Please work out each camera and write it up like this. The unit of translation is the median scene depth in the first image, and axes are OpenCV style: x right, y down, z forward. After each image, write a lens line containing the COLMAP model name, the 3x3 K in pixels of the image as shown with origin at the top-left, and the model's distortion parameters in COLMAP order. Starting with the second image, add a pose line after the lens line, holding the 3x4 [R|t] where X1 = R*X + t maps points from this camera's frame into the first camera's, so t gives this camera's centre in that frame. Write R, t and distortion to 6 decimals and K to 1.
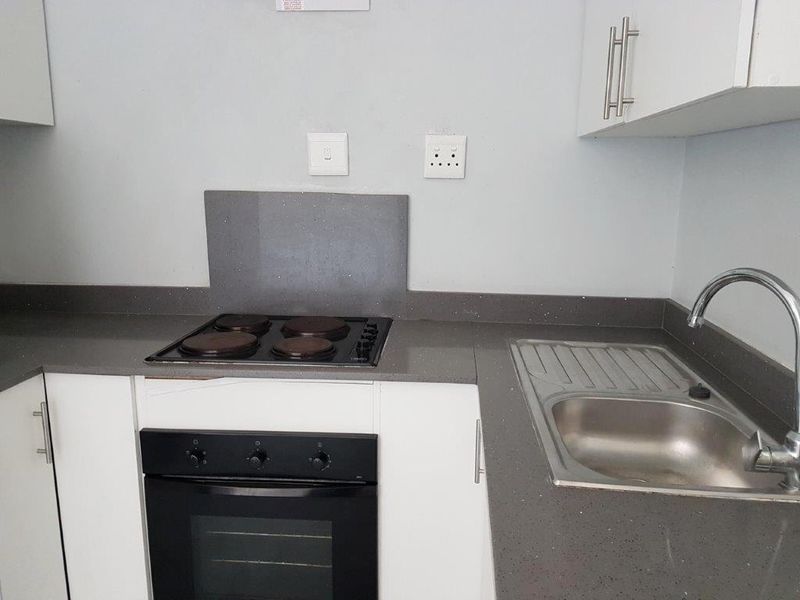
lens RADIAL K [[591.0, 0, 397.9], [0, 591.0, 308.3], [0, 0, 1]] dist [0.033891, -0.027266]
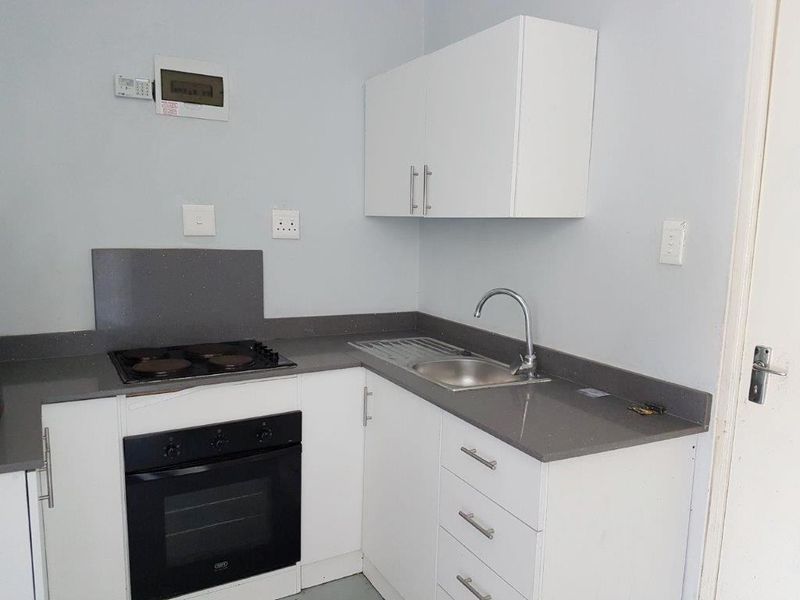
lens RADIAL K [[591.0, 0, 401.0], [0, 591.0, 297.5], [0, 0, 1]] dist [0.033891, -0.027266]
pose [[0.822207, -0.057017, 0.566326, -0.522222], [0.099733, 0.994009, -0.044720, 0.015443], [-0.560383, 0.093251, 0.822967, -0.335399]]
